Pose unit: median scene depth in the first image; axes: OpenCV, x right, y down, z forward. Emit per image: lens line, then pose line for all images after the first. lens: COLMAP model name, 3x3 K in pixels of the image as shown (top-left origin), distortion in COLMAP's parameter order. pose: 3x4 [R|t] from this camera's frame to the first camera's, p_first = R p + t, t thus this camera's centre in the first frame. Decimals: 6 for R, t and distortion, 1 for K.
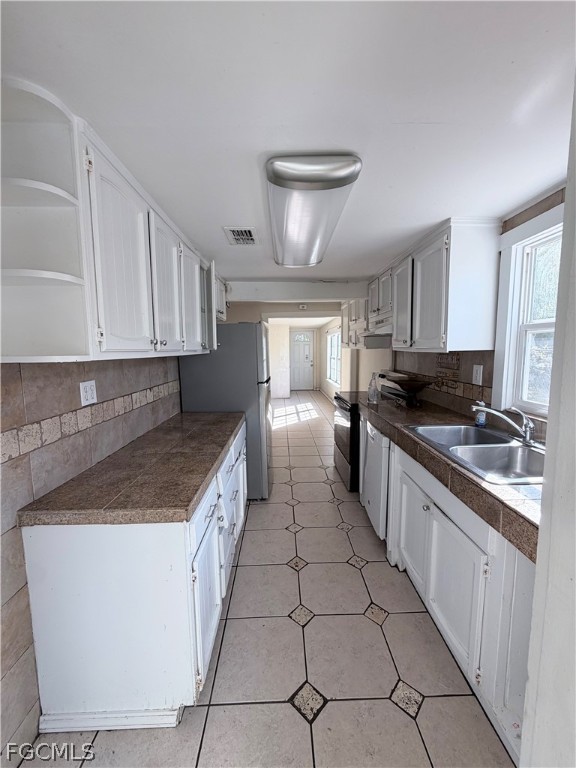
lens RADIAL K [[307.3, 0, 290.3], [0, 307.3, 382.3], [0, 0, 1]] dist [0.002795, 0.000416]
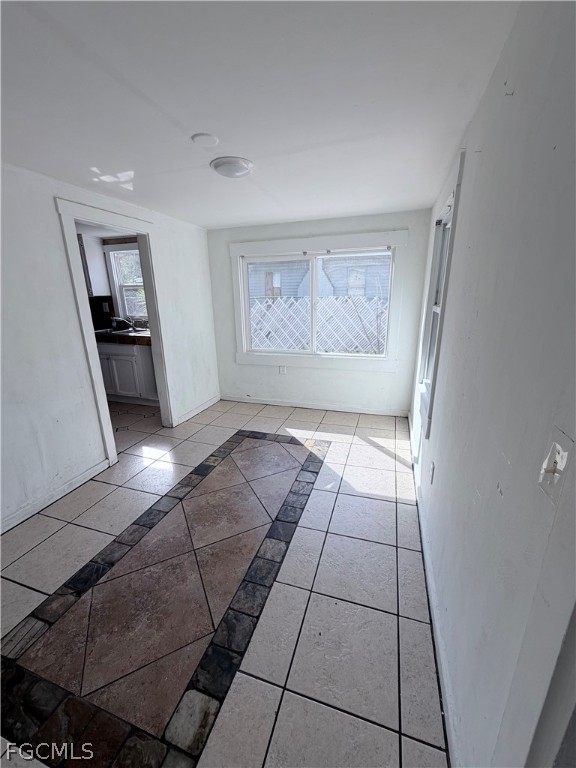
lens RADIAL K [[307.3, 0, 288.9], [0, 307.3, 382.7], [0, 0, 1]] dist [0.002795, 0.000416]
pose [[0.346251, -0.258501, 0.901824, -1.263074], [0.111969, 0.965804, 0.233850, 0.151812], [-0.931436, 0.020005, 0.363355, -1.203385]]
